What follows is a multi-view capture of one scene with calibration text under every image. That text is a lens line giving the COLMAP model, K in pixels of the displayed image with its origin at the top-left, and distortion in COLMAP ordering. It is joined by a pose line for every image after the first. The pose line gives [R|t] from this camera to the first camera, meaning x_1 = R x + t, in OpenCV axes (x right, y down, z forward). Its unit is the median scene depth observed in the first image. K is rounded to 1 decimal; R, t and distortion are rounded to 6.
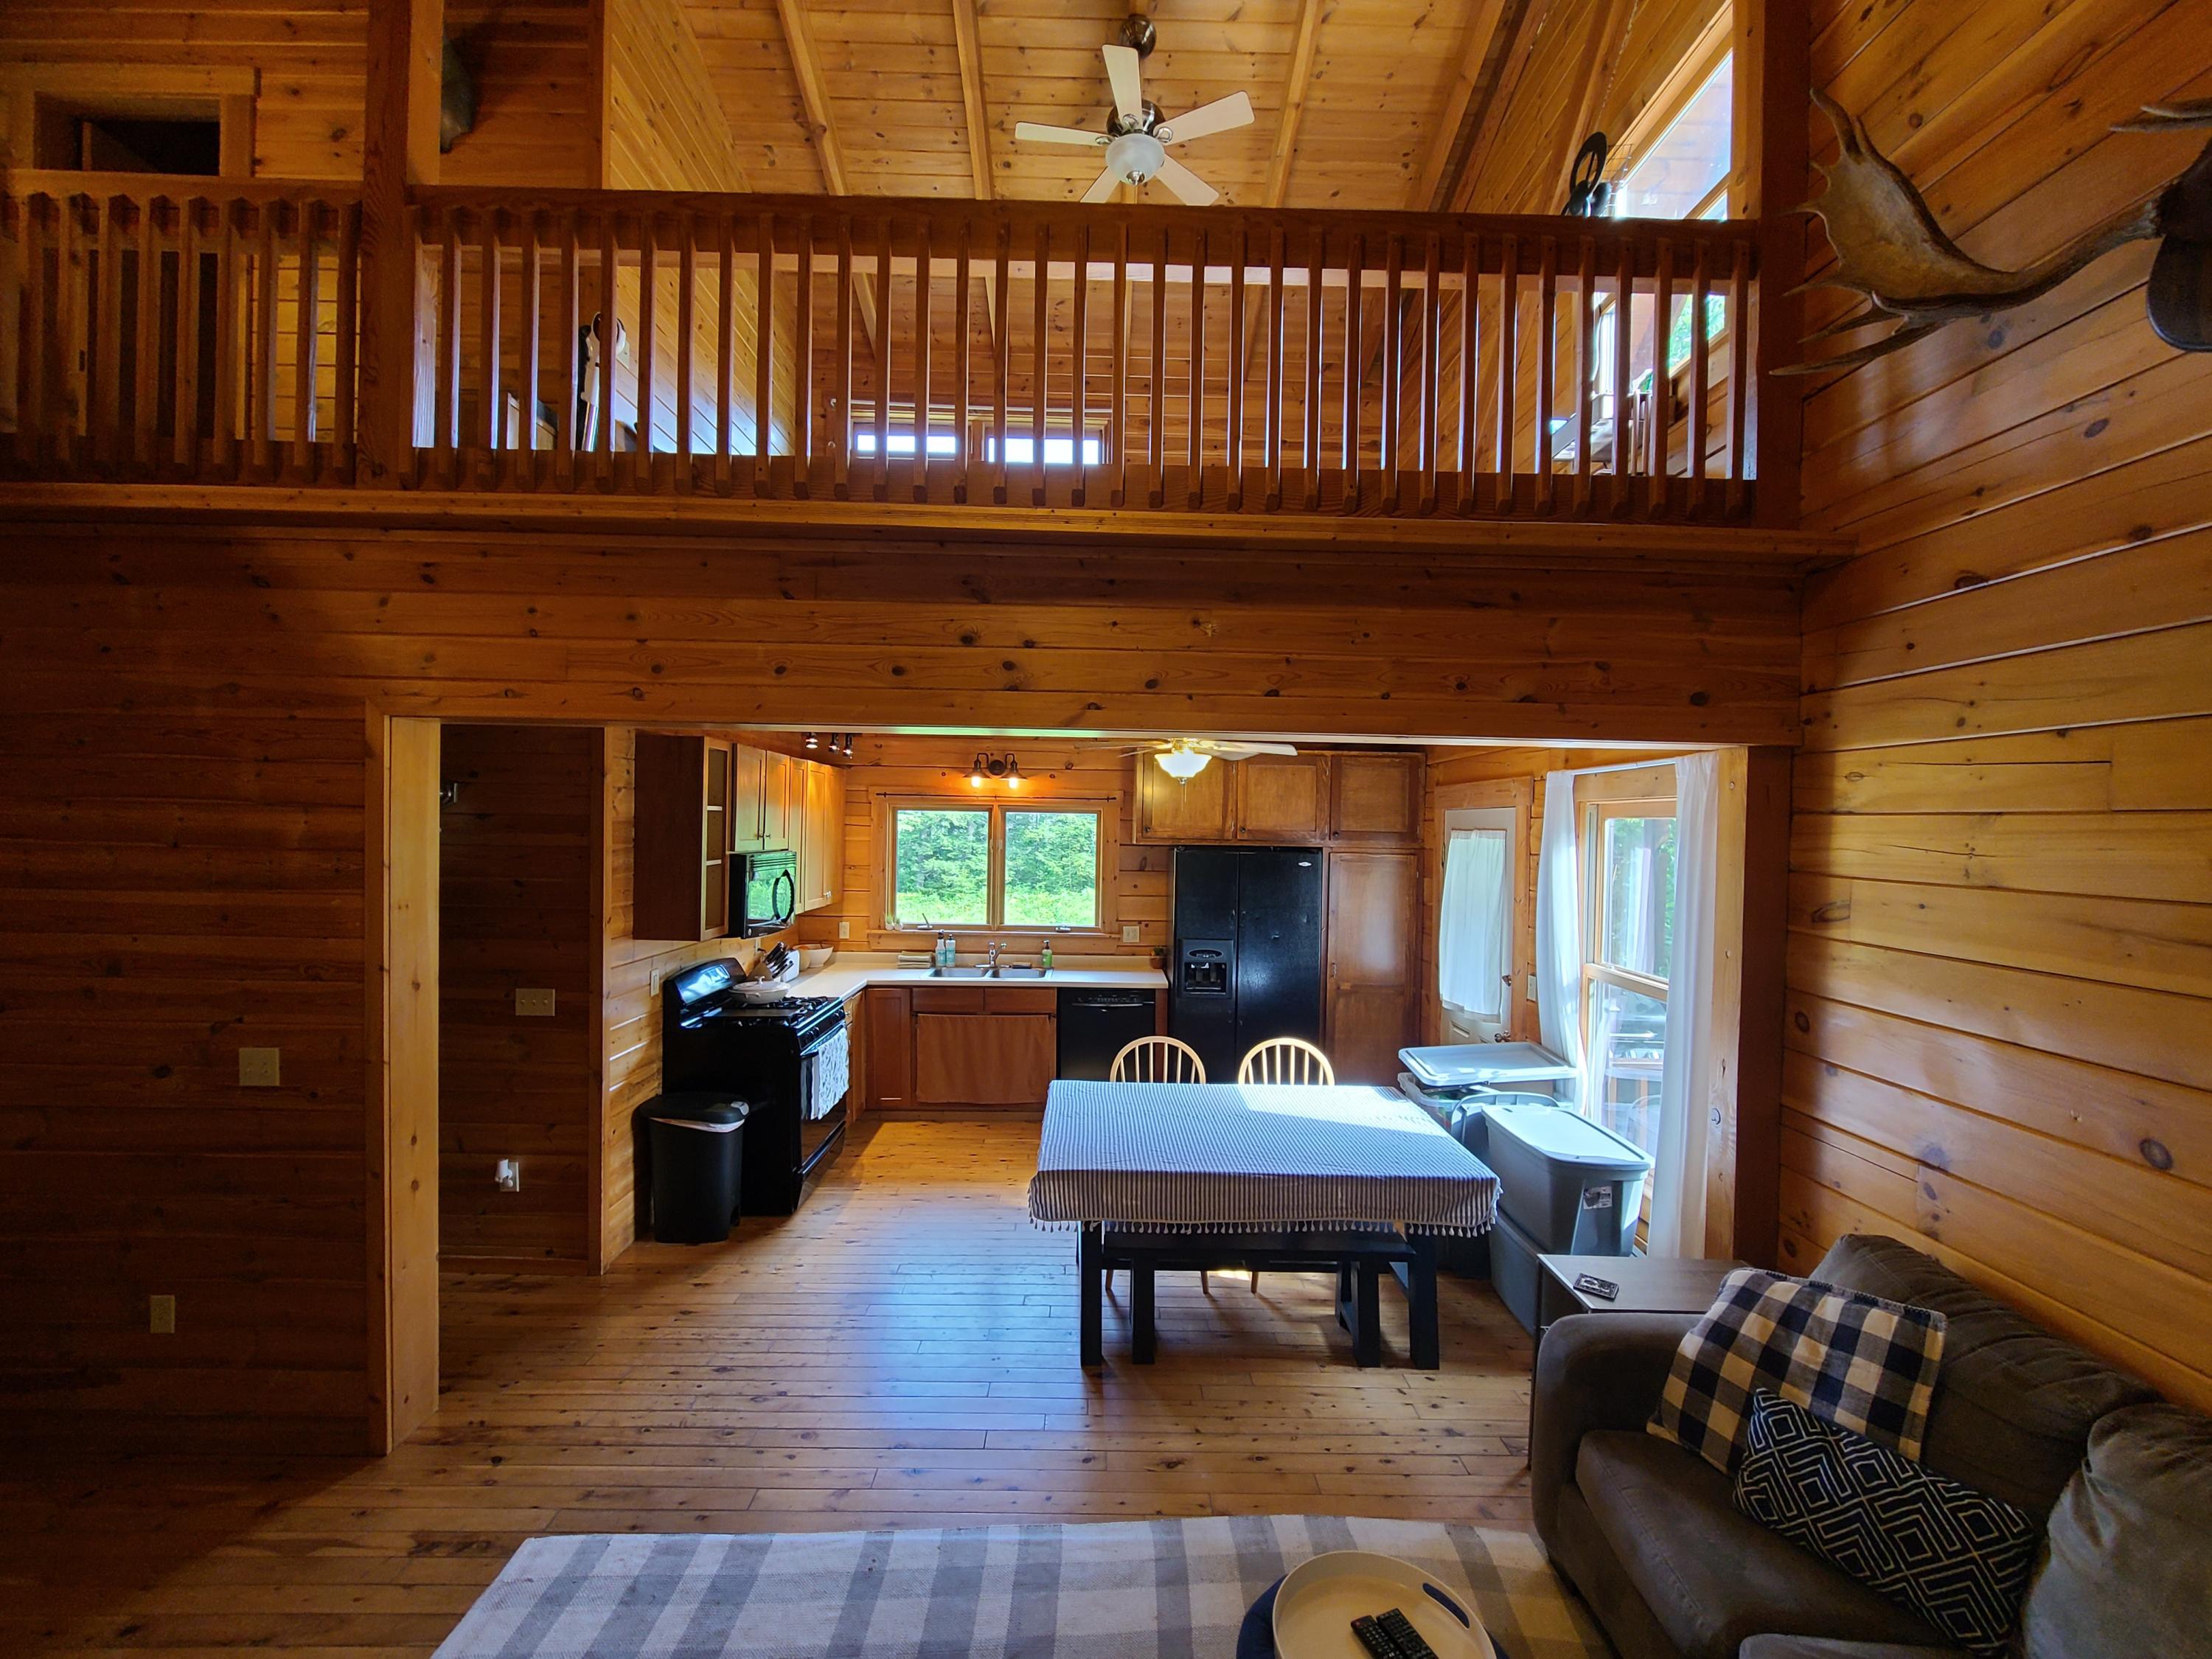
lens RADIAL K [[911.9, 0, 1098.8], [0, 911.9, 840.3], [0, 0, 1]] dist [0.000956, -0.000291]
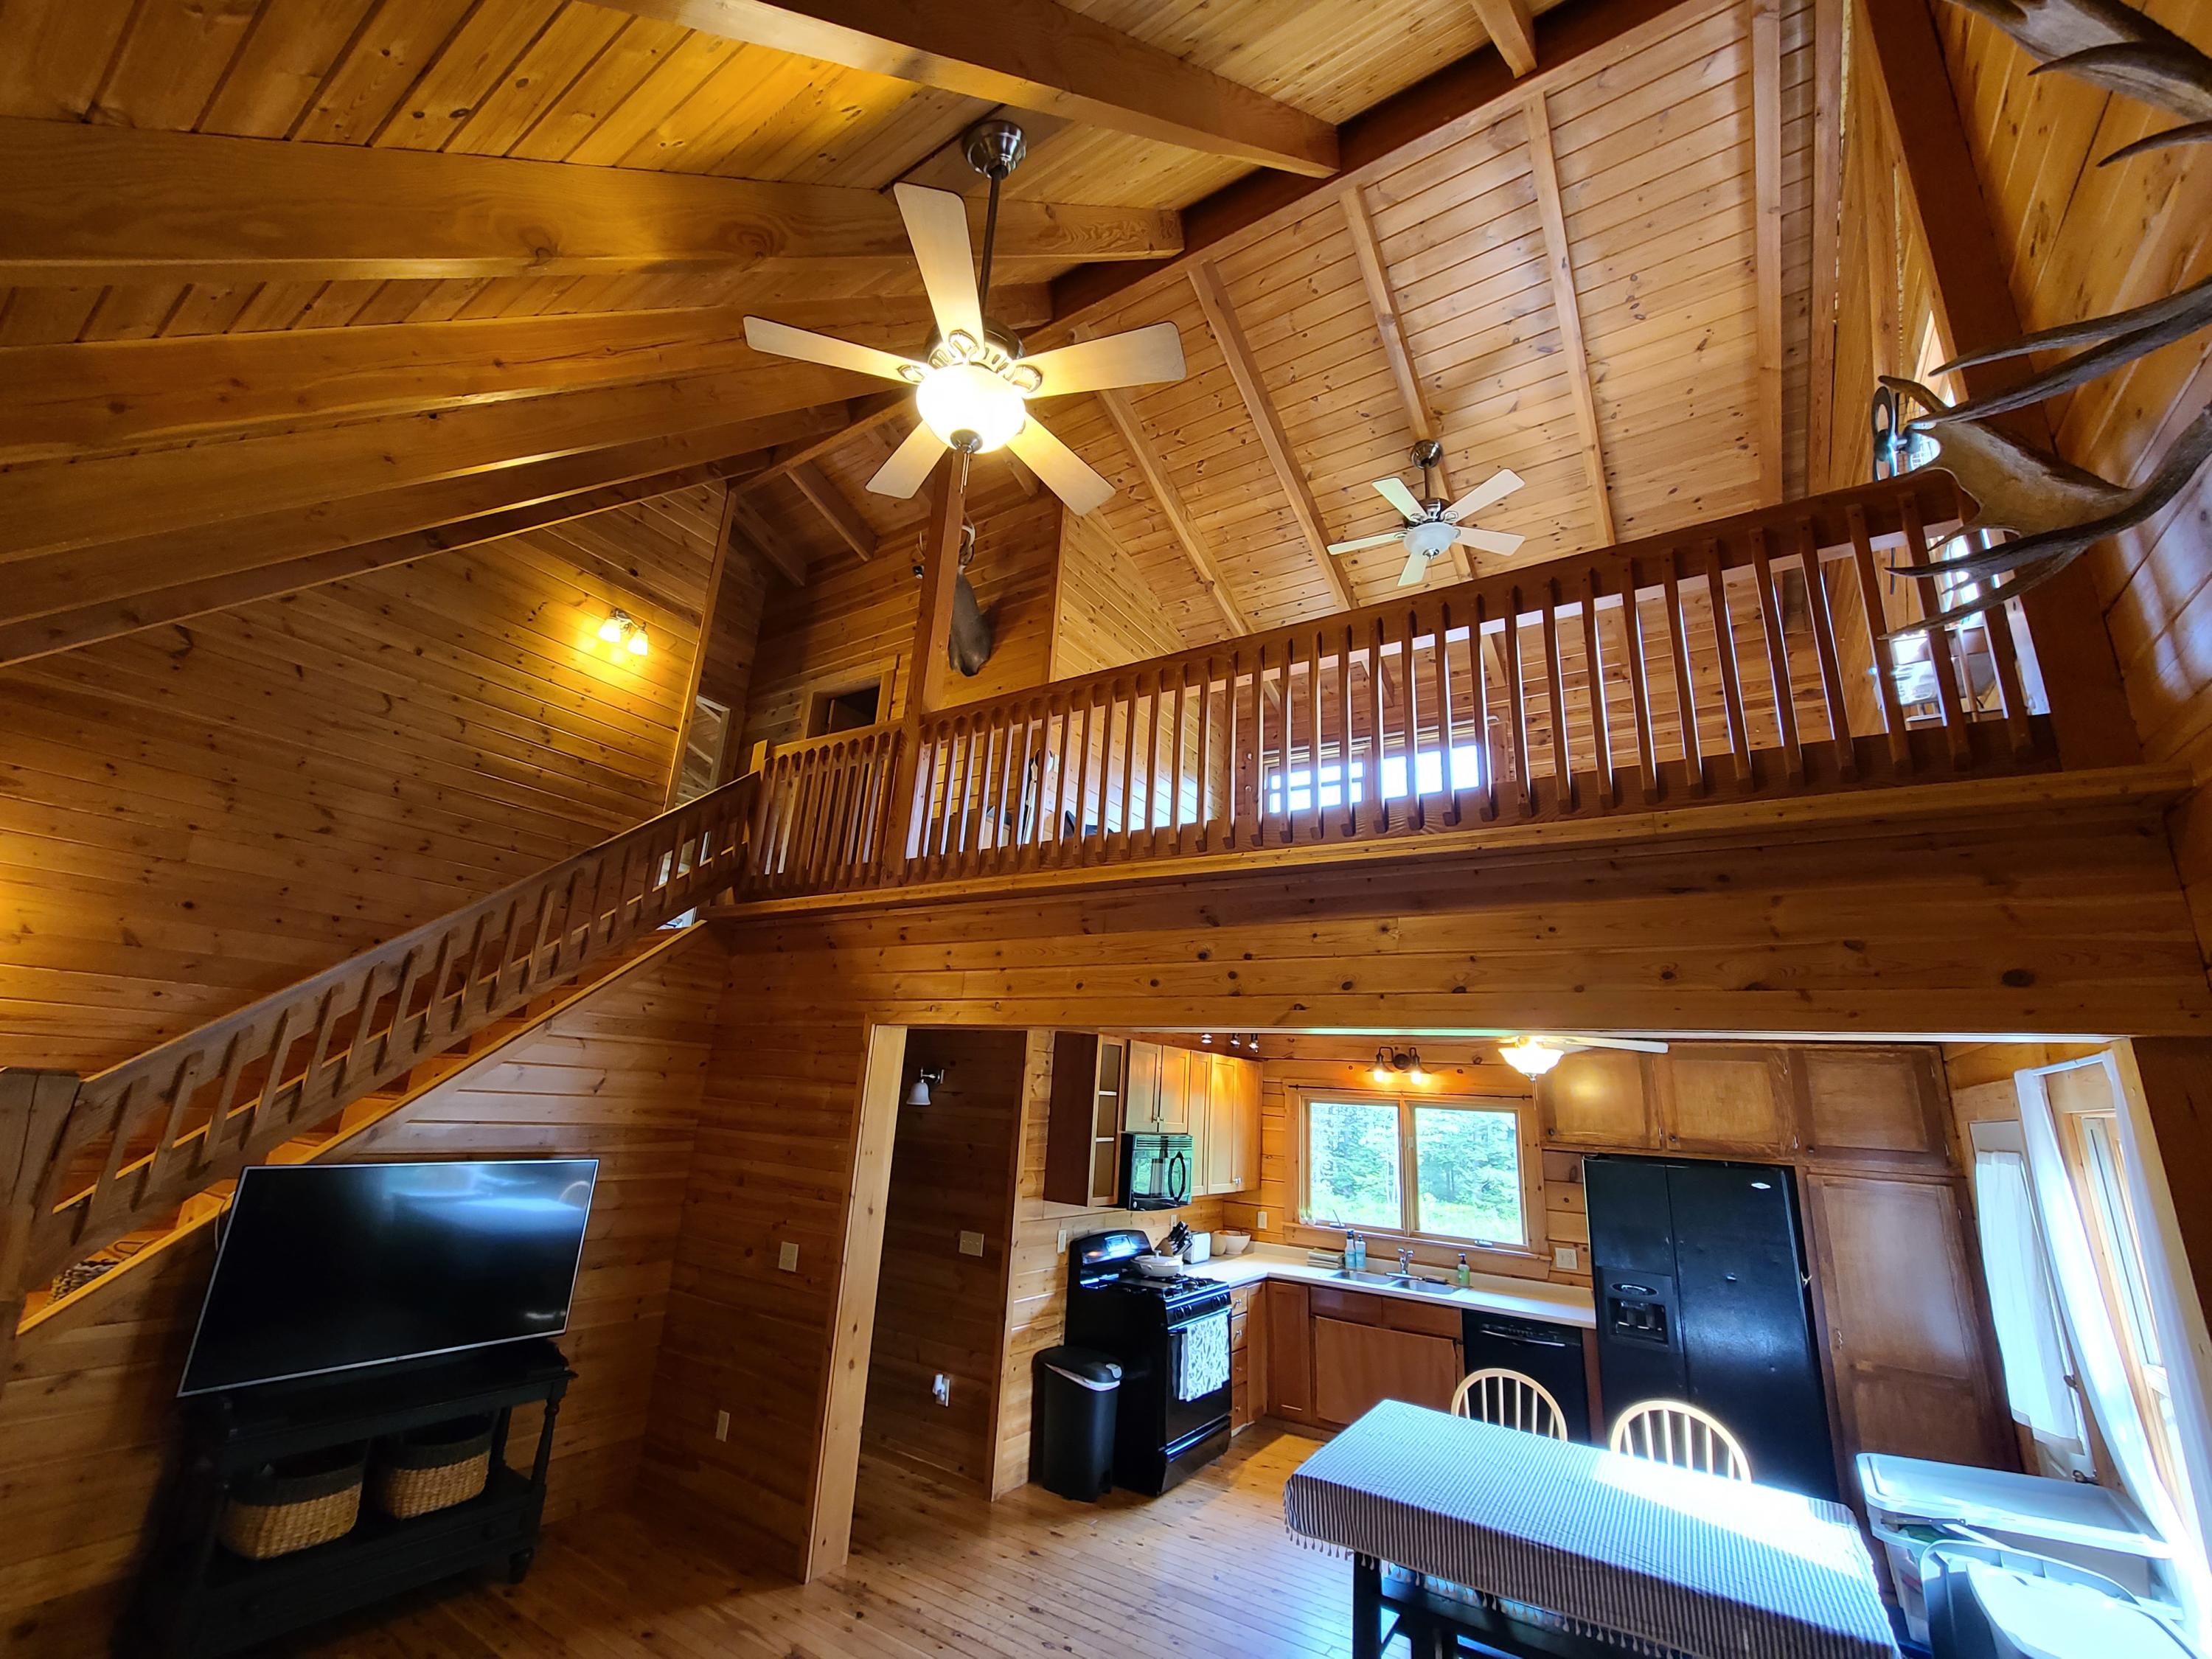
lens RADIAL K [[911.9, 0, 1098.8], [0, 911.9, 840.3], [0, 0, 1]] dist [0.000956, -0.000291]
pose [[0.828997, -0.125085, -0.545084, 0.296479], [-0.051626, 0.953388, -0.297297, 0.006126], [0.556864, 0.274599, 0.783899, -0.073095]]
